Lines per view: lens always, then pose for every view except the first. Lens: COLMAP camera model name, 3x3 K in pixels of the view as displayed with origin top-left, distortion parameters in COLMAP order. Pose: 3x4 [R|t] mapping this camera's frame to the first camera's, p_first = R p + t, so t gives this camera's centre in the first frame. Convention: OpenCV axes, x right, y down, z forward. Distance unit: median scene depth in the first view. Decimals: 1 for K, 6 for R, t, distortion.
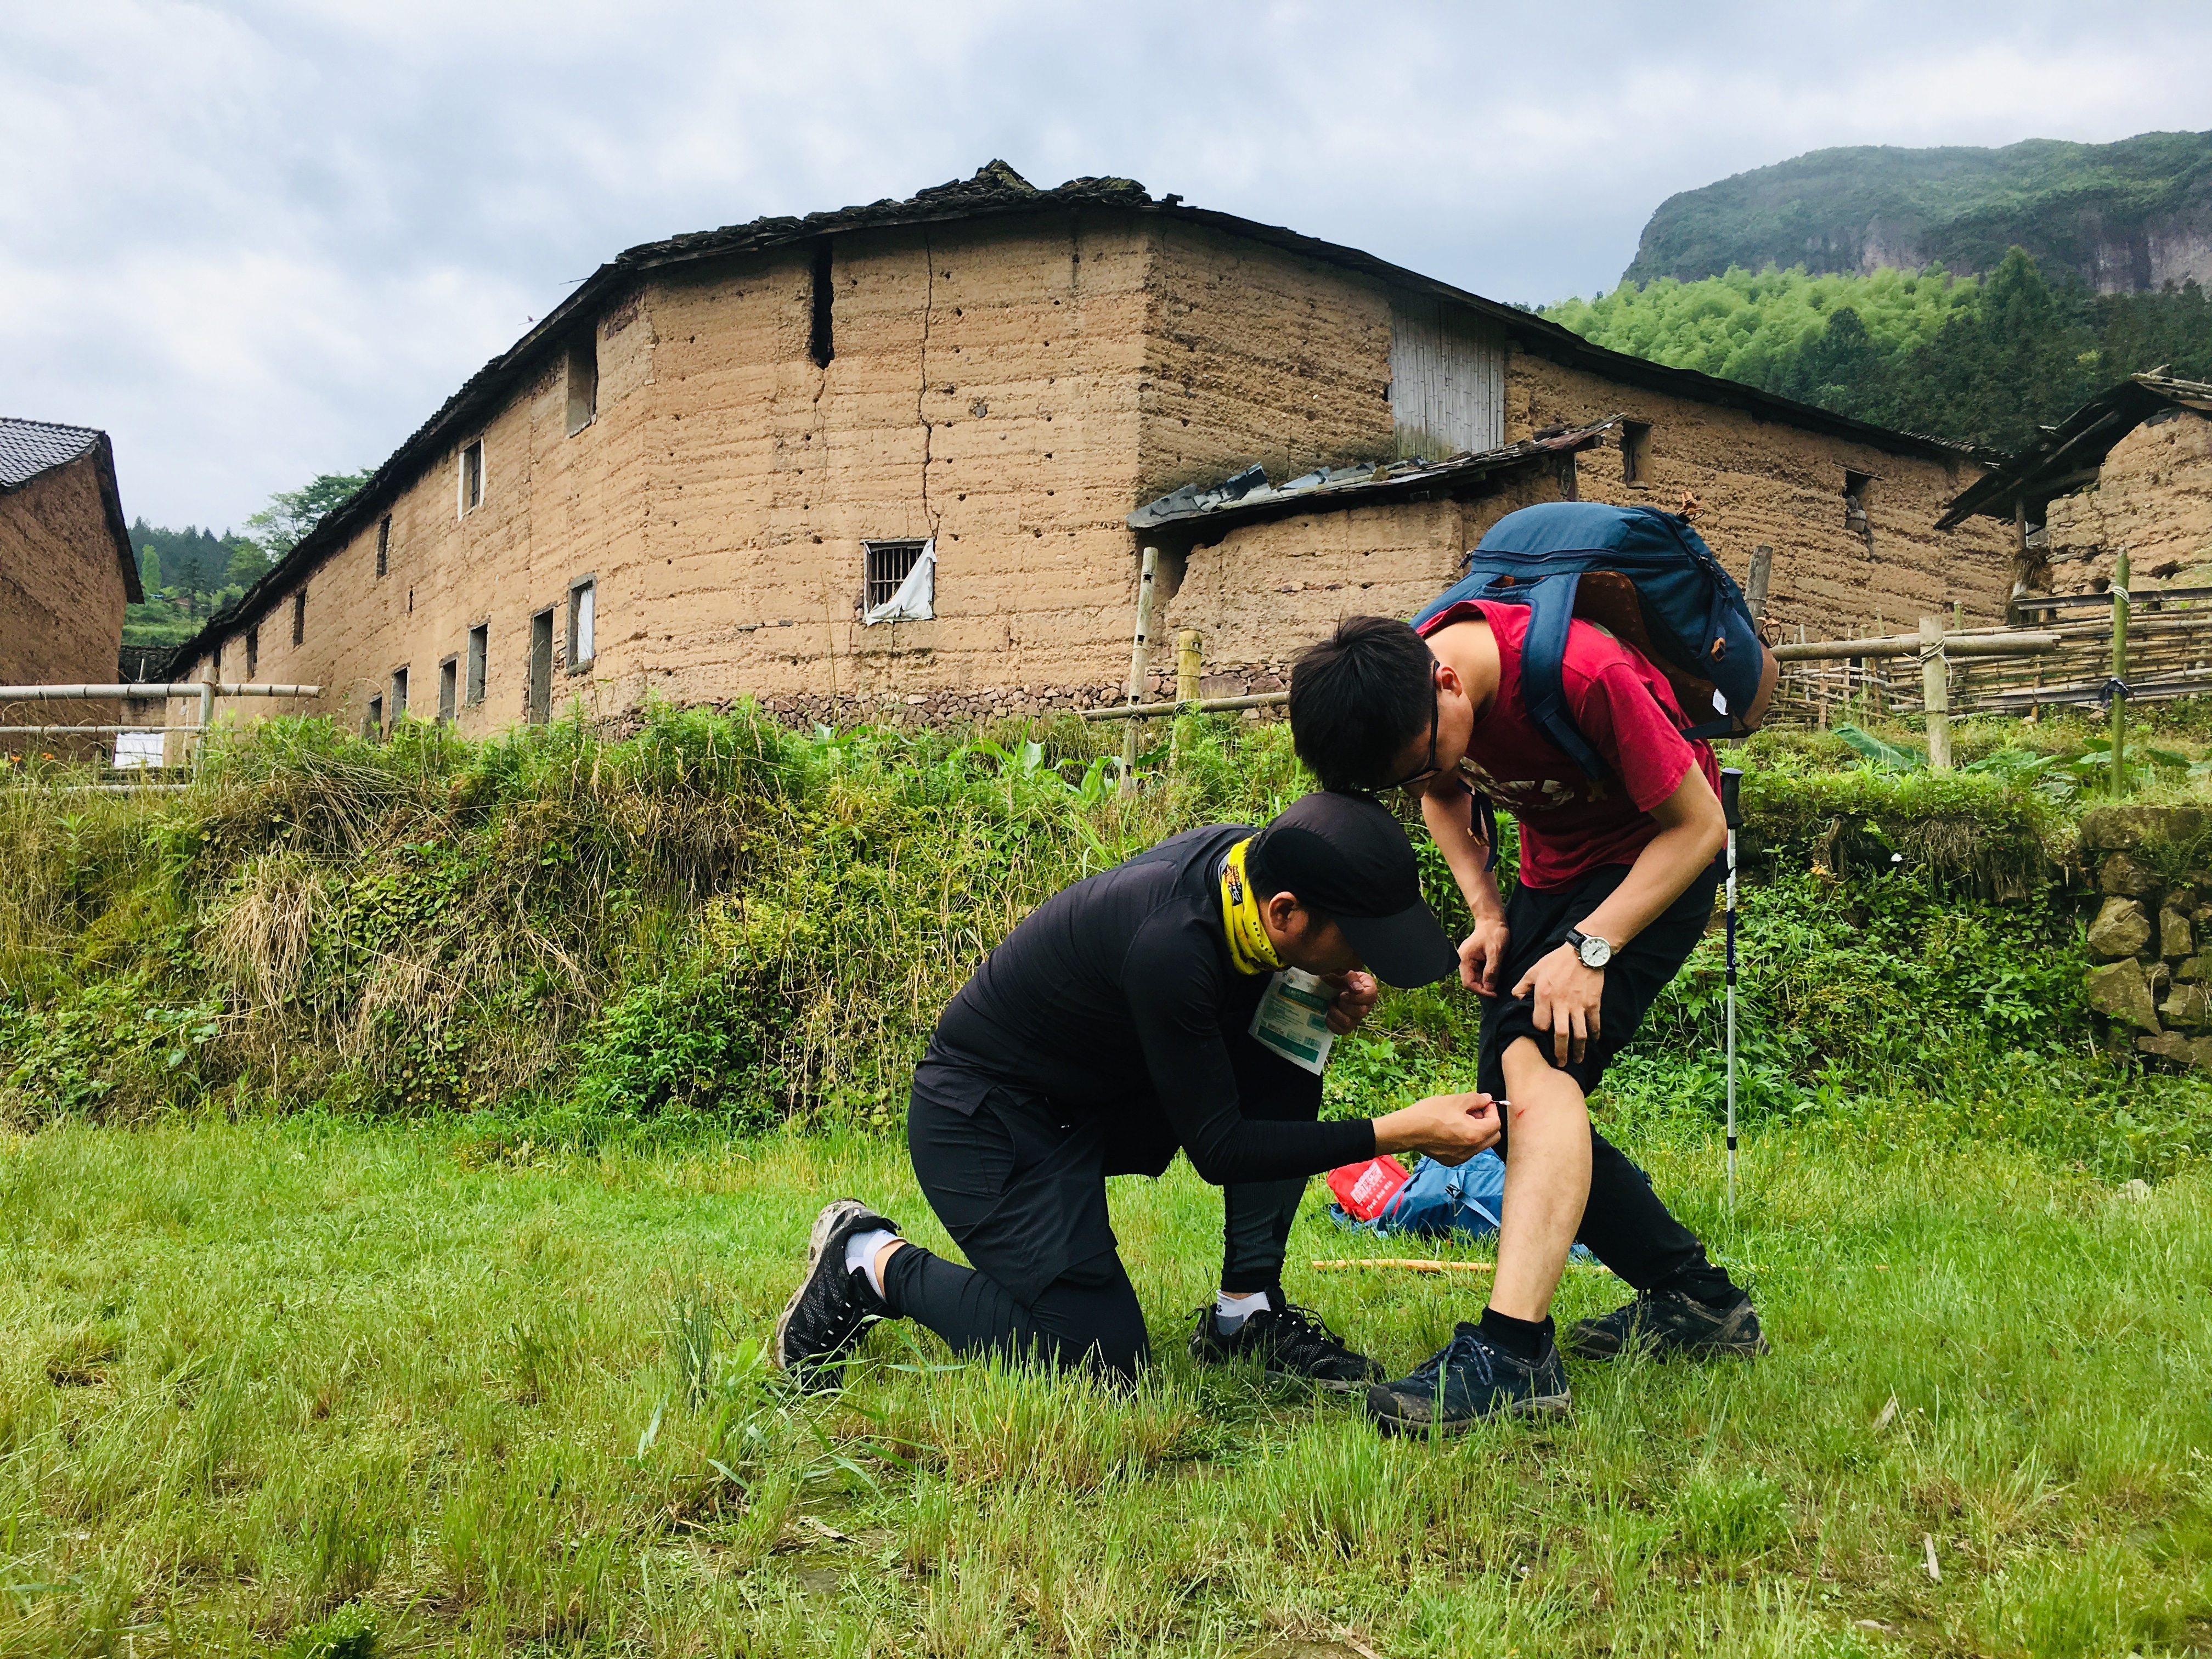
lens RADIAL K [[1850.5, 0, 1106.0], [0, 1850.5, 829.5], [0, 0, 1]] dist [0.041509, -0.067280]
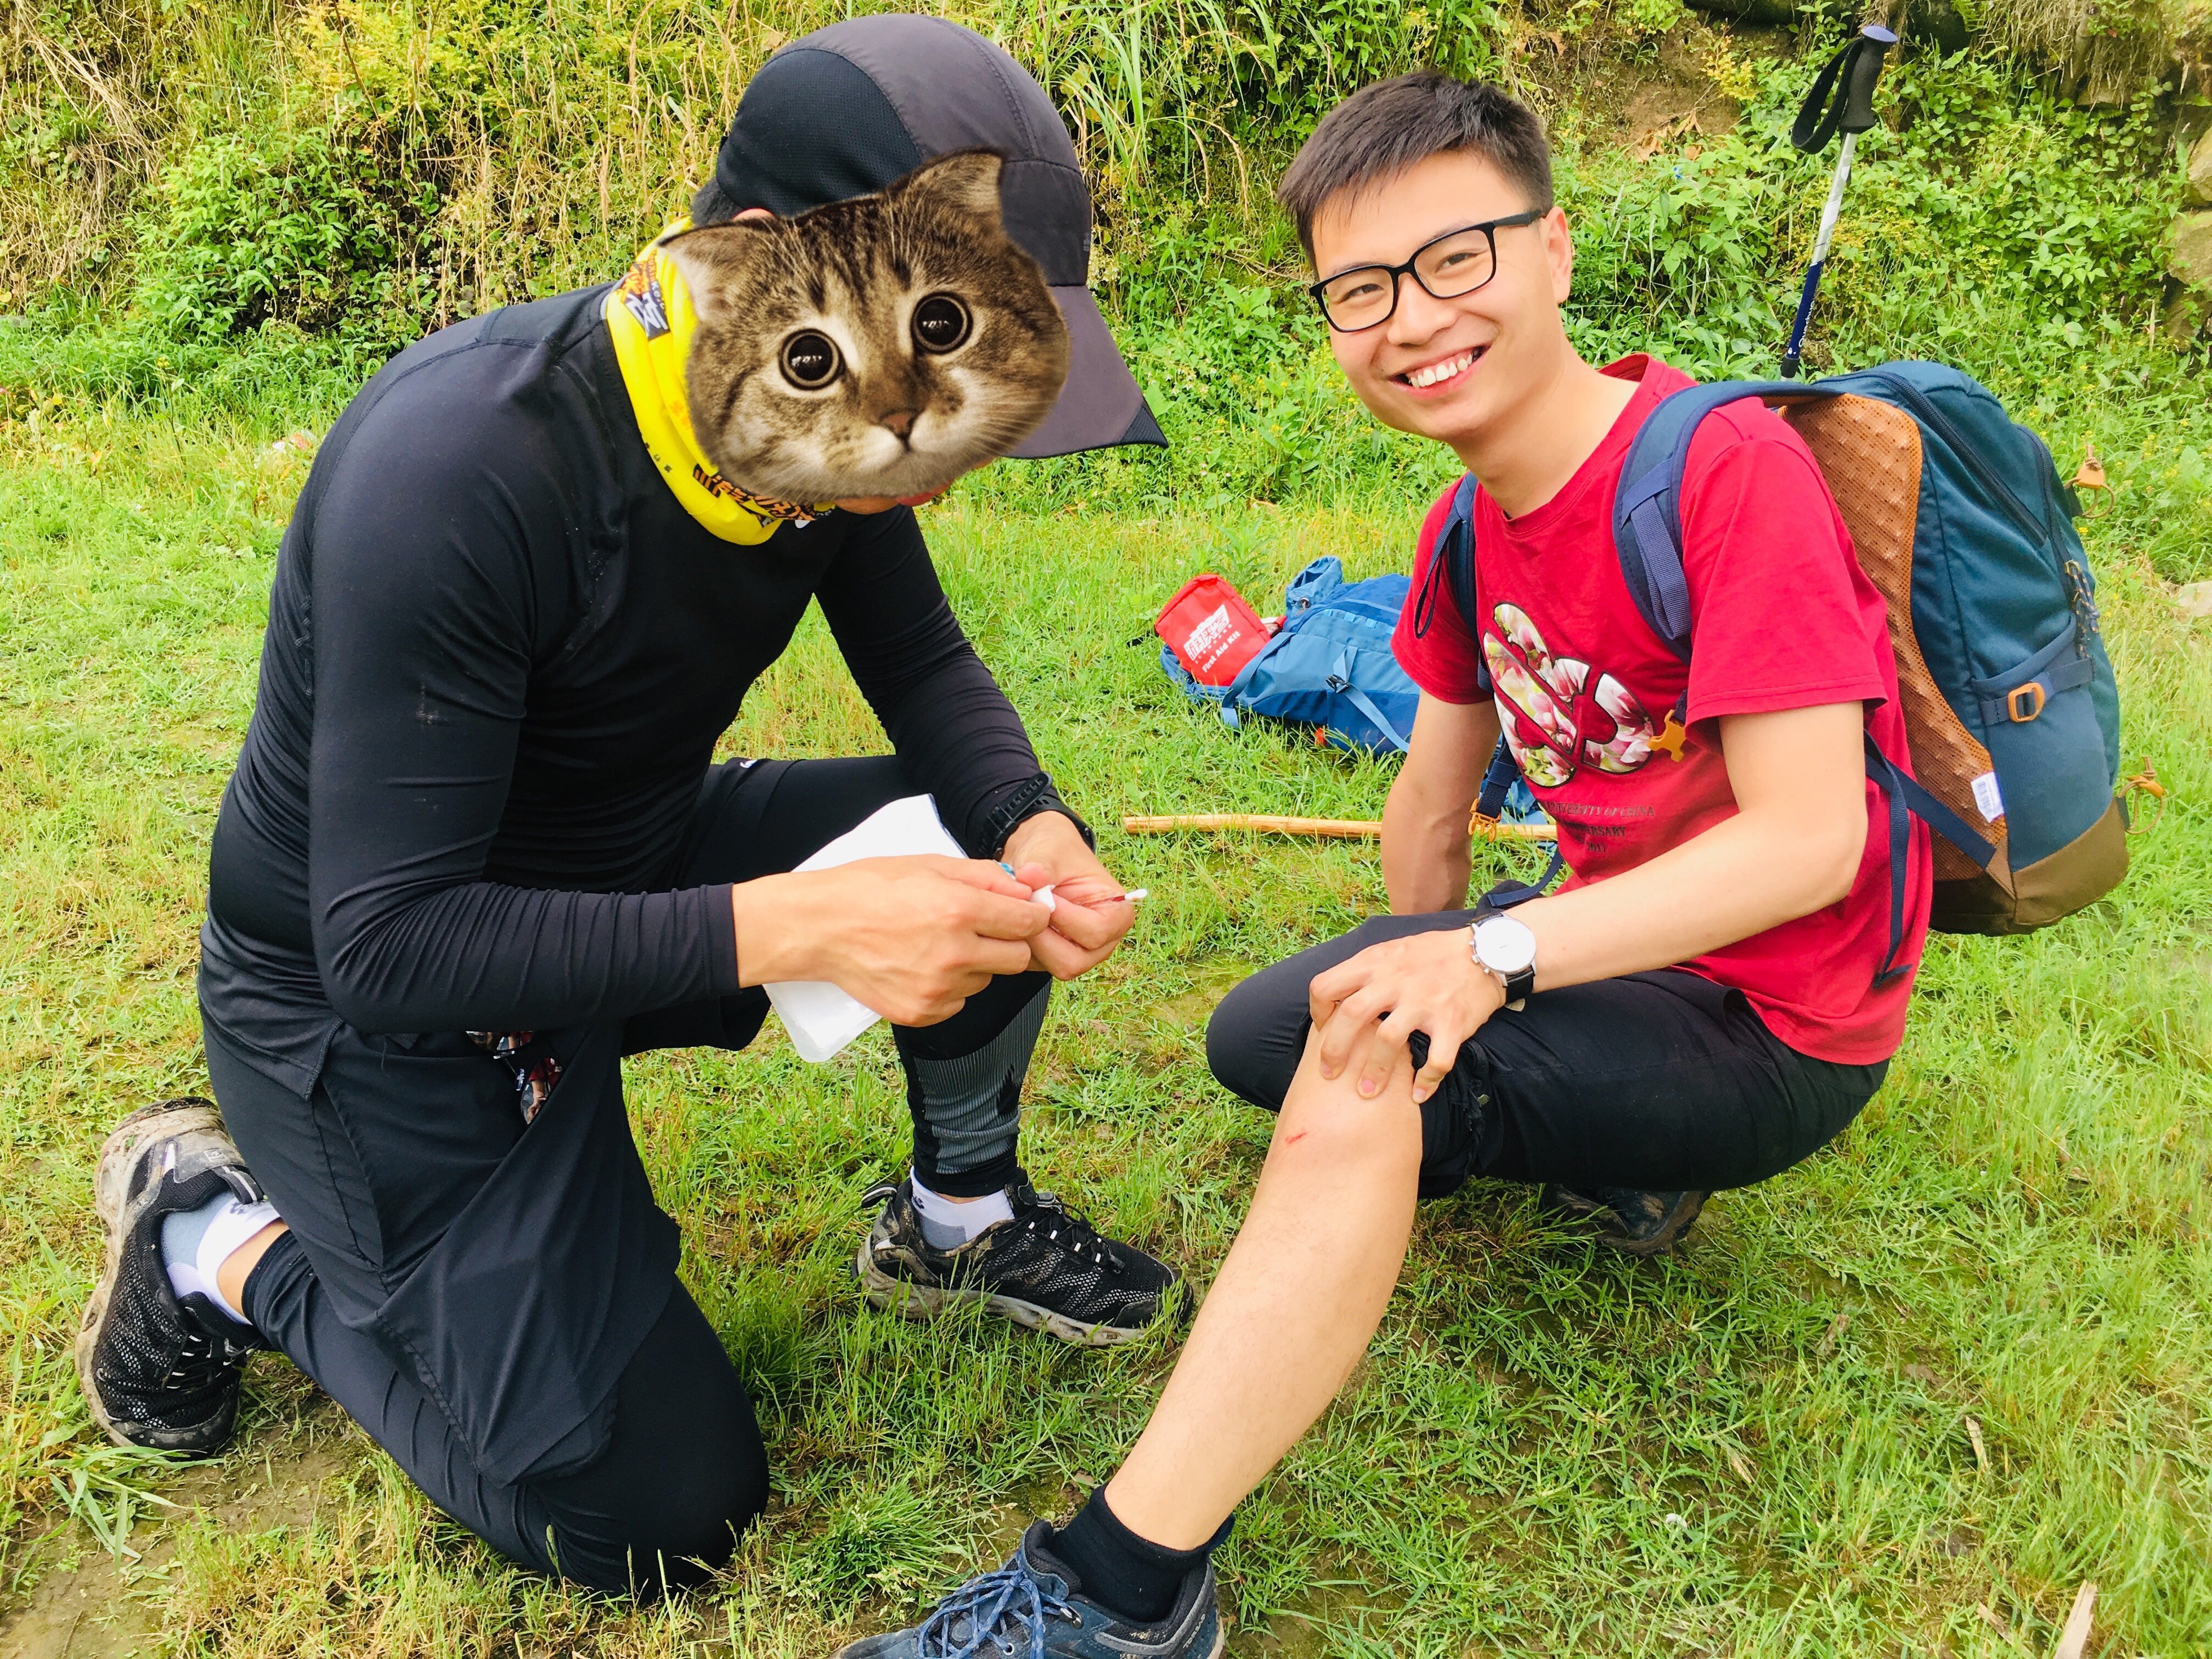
lens RADIAL K [[1850.5, 0, 1106.0], [0, 1850.5, 829.5], [0, 0, 1]] dist [0.041509, -0.067280]
pose [[0.995908, 0.018869, 0.088384, 0.027681], [-0.060085, 0.868762, 0.491571, -0.055019], [-0.067509, -0.494870, 0.866341, 0.244617]]
